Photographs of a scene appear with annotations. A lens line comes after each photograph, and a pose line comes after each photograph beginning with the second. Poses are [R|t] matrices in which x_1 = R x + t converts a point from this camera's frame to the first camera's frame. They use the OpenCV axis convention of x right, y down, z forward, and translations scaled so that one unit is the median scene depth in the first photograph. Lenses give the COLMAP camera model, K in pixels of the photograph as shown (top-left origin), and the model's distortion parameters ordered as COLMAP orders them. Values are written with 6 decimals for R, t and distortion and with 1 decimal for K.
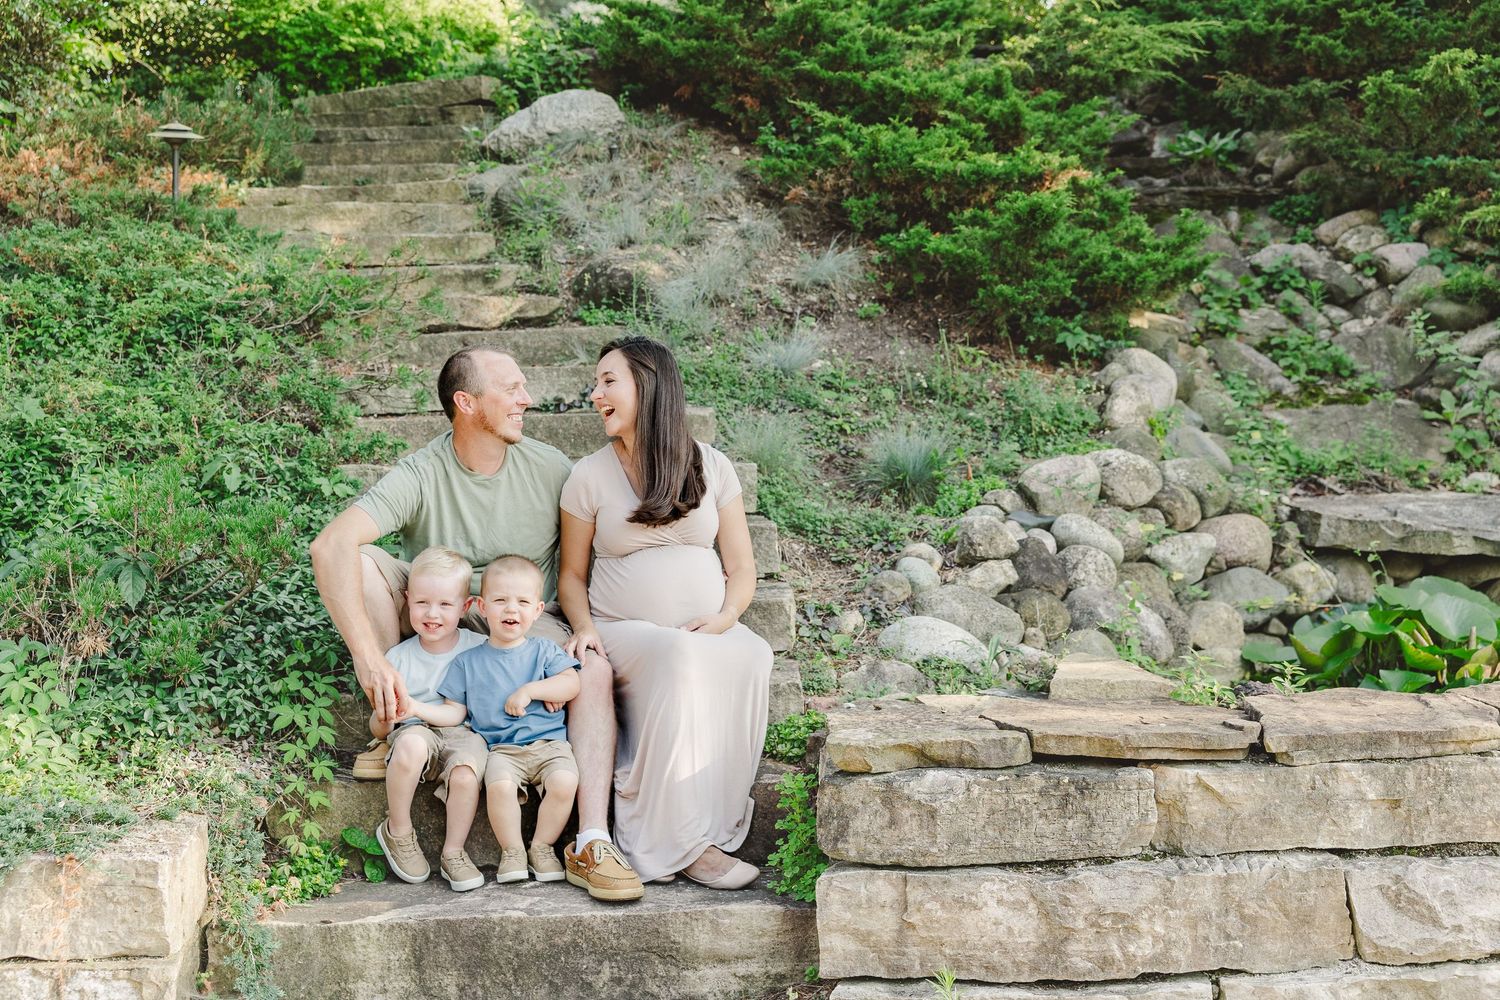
lens RADIAL K [[1899.0, 0, 727.9], [0, 1899.0, 467.0], [0, 0, 1]] dist [0.004056, -0.005220]
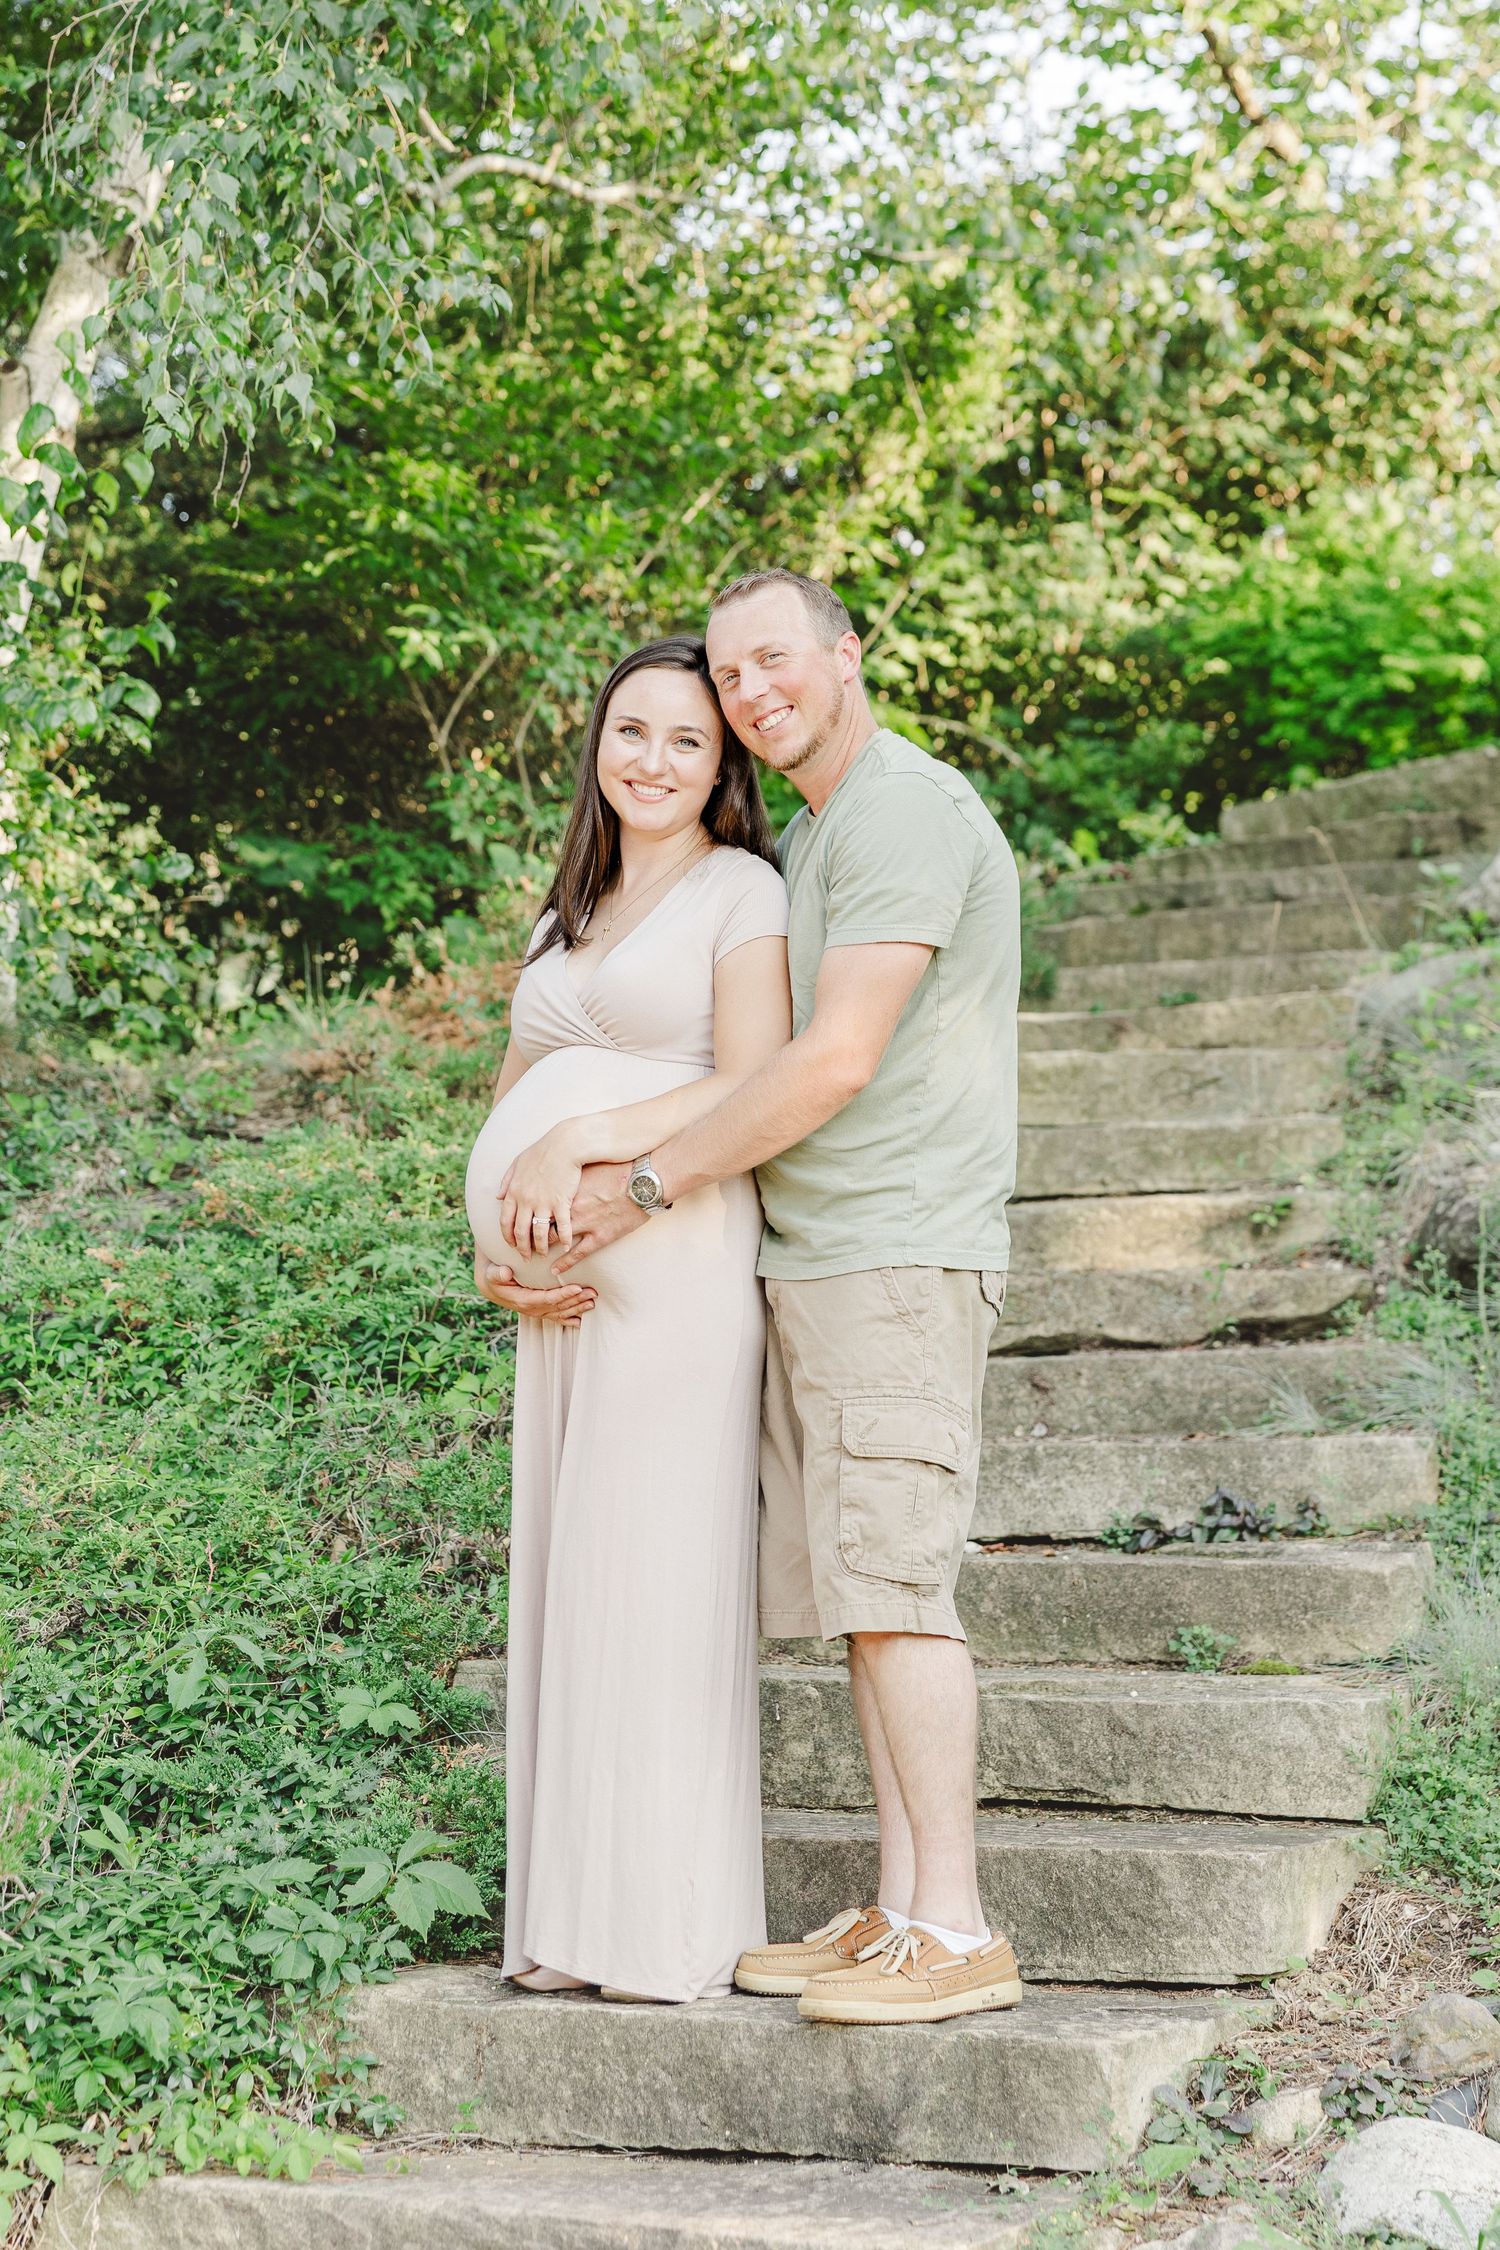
lens RADIAL K [[4465.2, 0, 812.6], [0, 4465.2, 971.6], [0, 0, 1]] dist [0.006763, 0.054351]
pose [[0.858629, -0.033394, -0.511509, 0.456999], [-0.036338, 0.991400, -0.125722, -0.035721], [0.511308, 0.126535, 0.850031, 0.102422]]
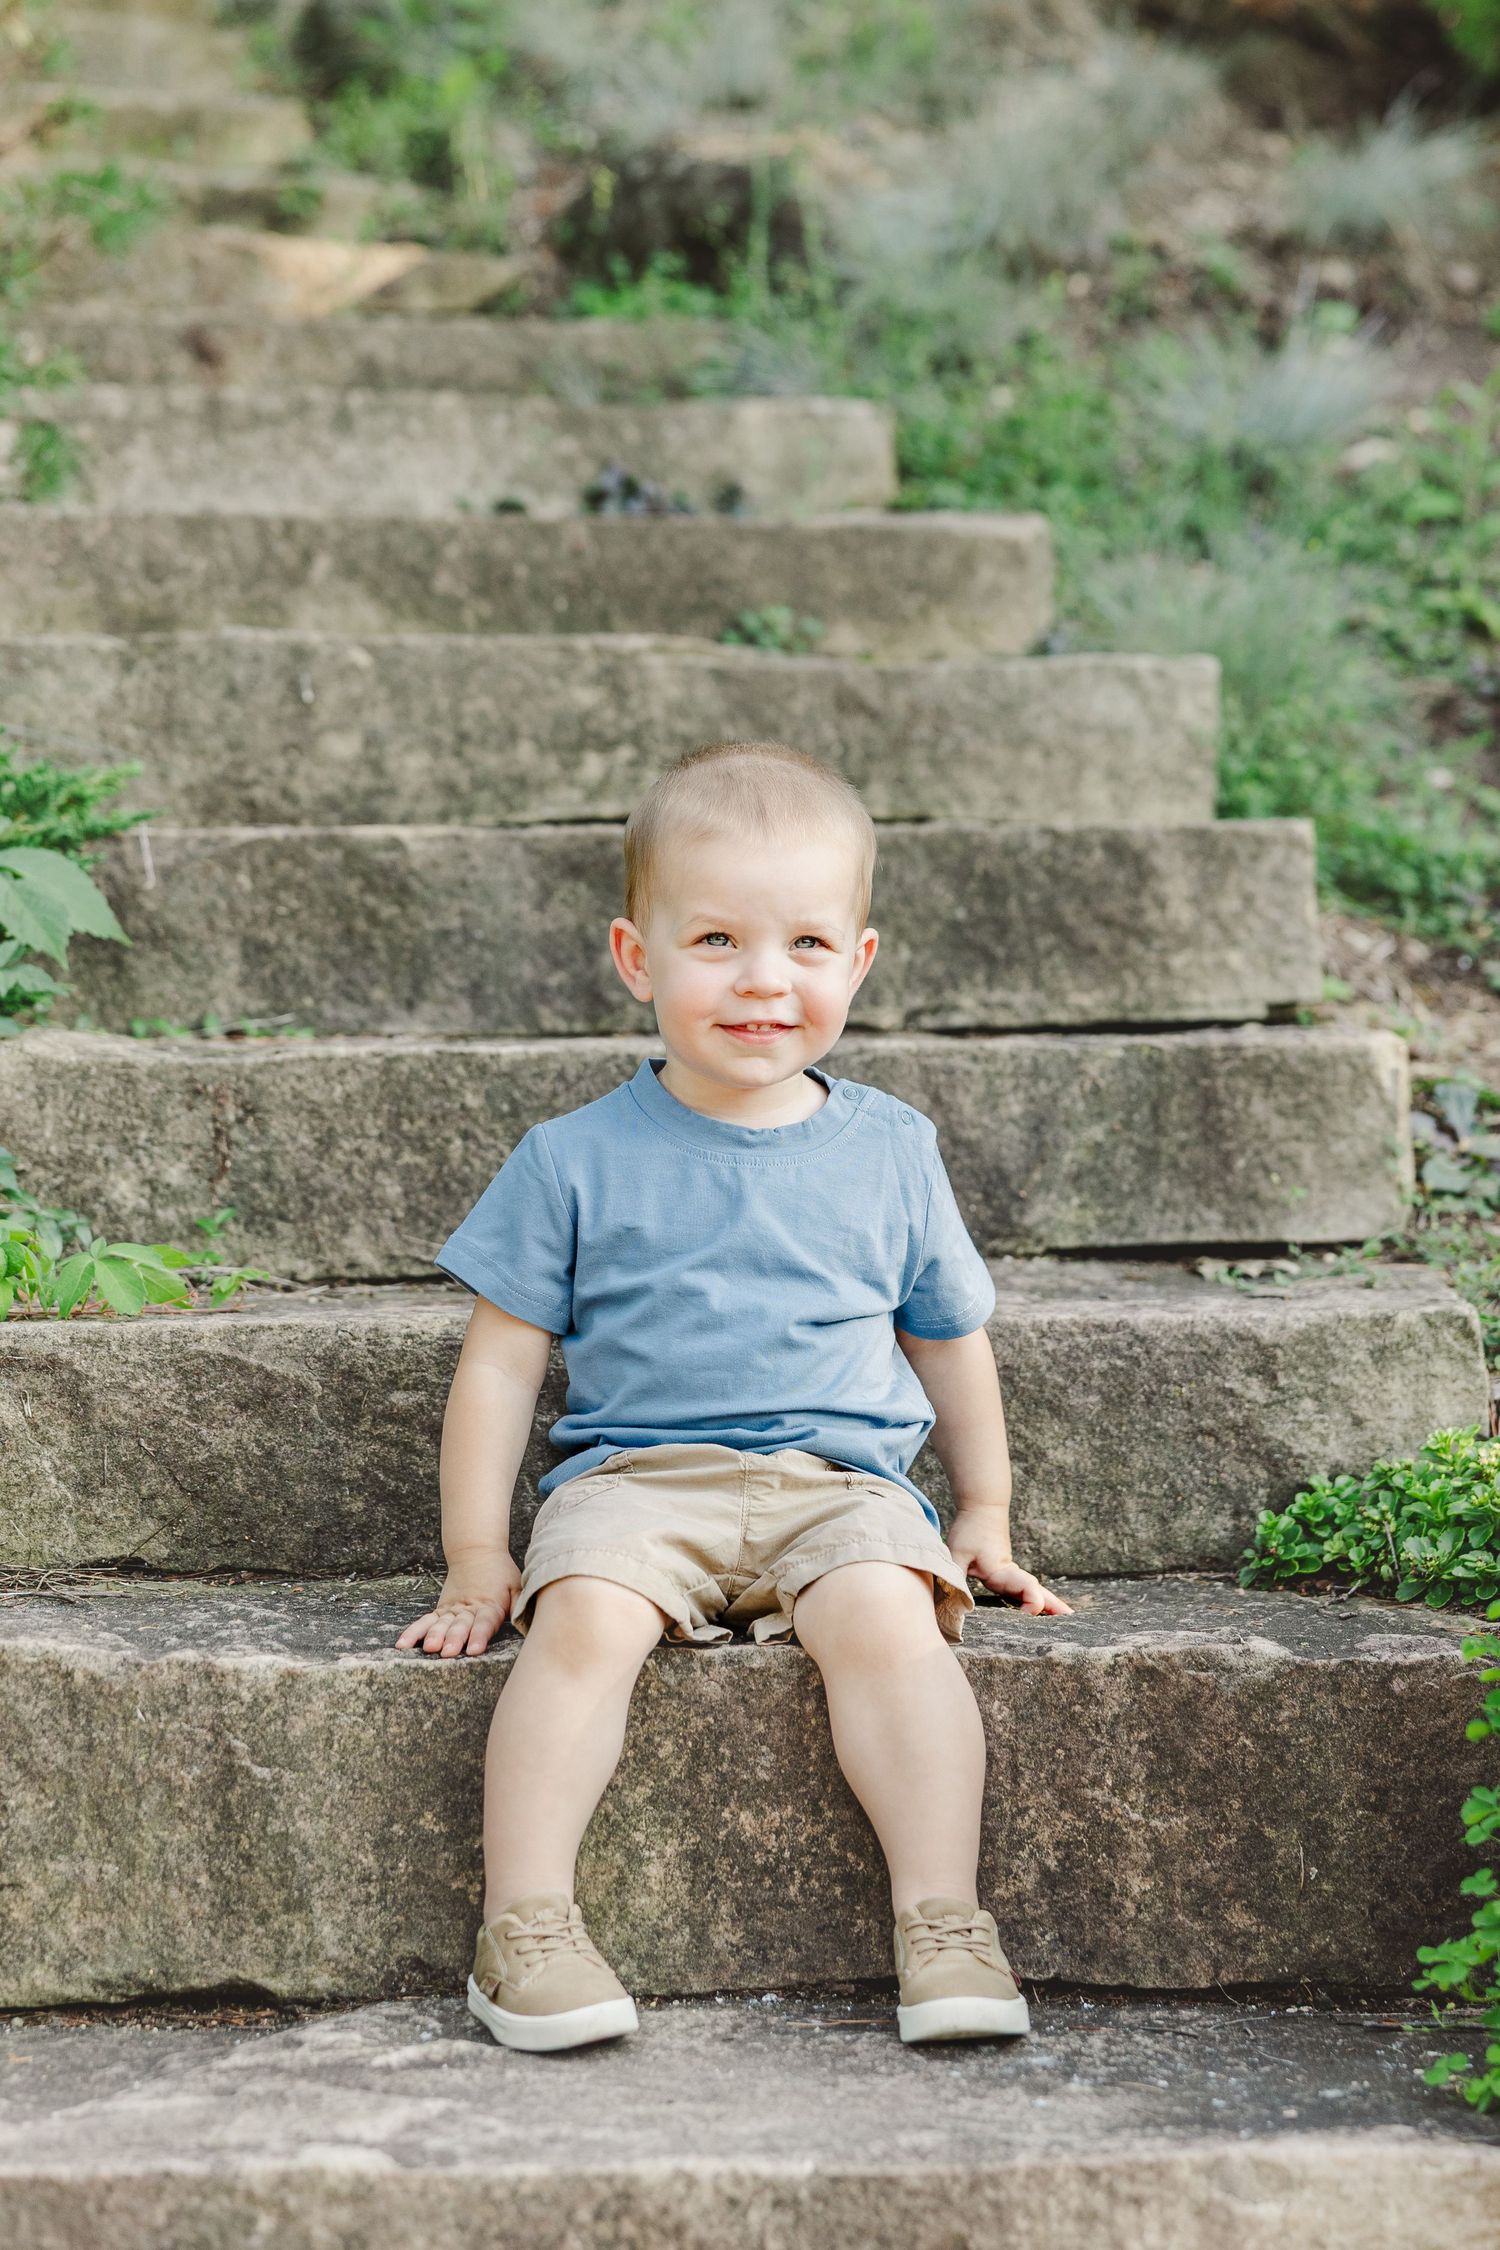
lens RADIAL K [[4939.4, 0, 753.4], [0, 4939.4, 999.4], [0, 0, 1]] dist [0.012746, -0.074028]
pose [[0.999456, 0.015378, -0.029160, -0.034752], [-0.016519, 0.999090, -0.039324, 0.086916], [0.028529, 0.039784, 0.998801, 0.294720]]
